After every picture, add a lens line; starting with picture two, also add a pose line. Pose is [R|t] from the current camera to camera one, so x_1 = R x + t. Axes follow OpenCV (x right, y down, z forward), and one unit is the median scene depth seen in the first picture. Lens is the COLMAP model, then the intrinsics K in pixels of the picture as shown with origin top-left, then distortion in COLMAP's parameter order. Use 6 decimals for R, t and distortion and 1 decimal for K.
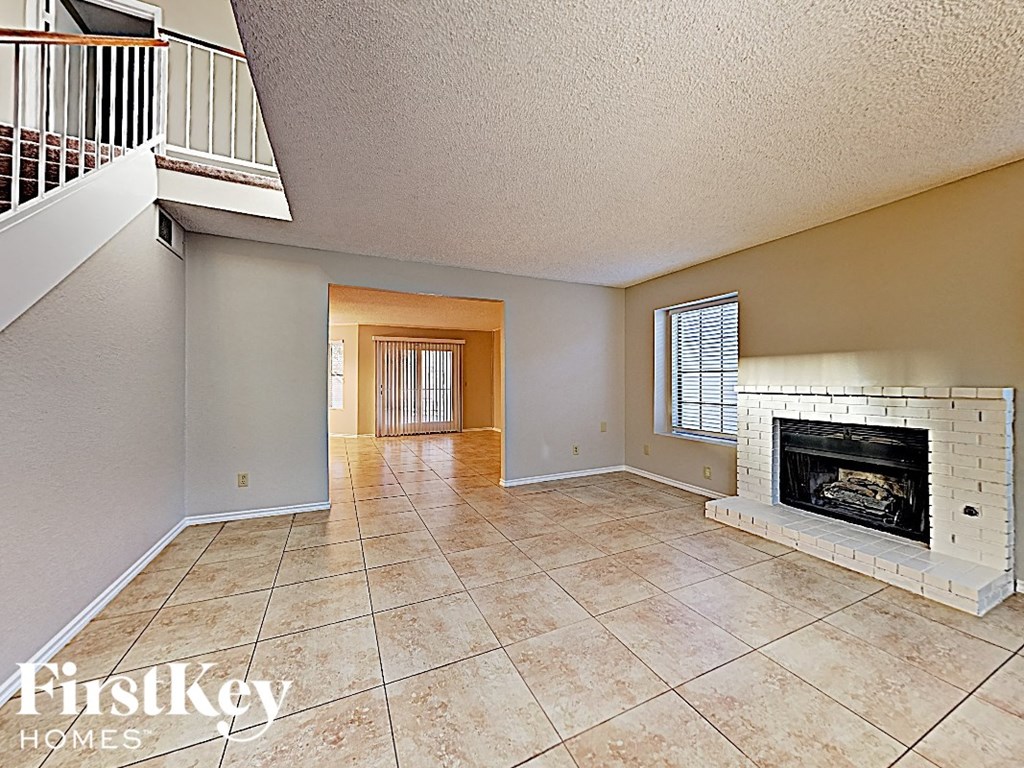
lens RADIAL K [[385.7, 0, 513.2], [0, 385.7, 379.2], [0, 0, 1]] dist [-0.000320, -0.000139]
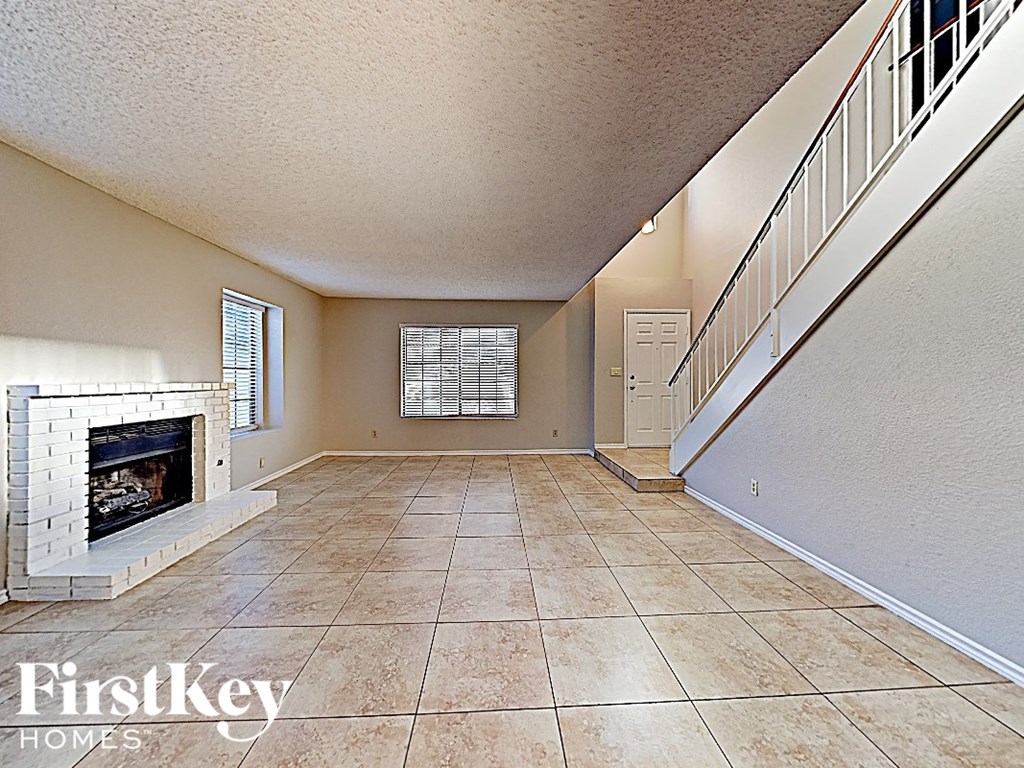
lens RADIAL K [[385.7, 0, 513.2], [0, 385.7, 379.2], [0, 0, 1]] dist [-0.000320, -0.000139]
pose [[-0.928046, 0.000167, 0.372466, -0.430318], [-0.002237, 0.999979, -0.006023, 0.013839], [-0.372459, -0.006423, -0.928026, 1.803607]]
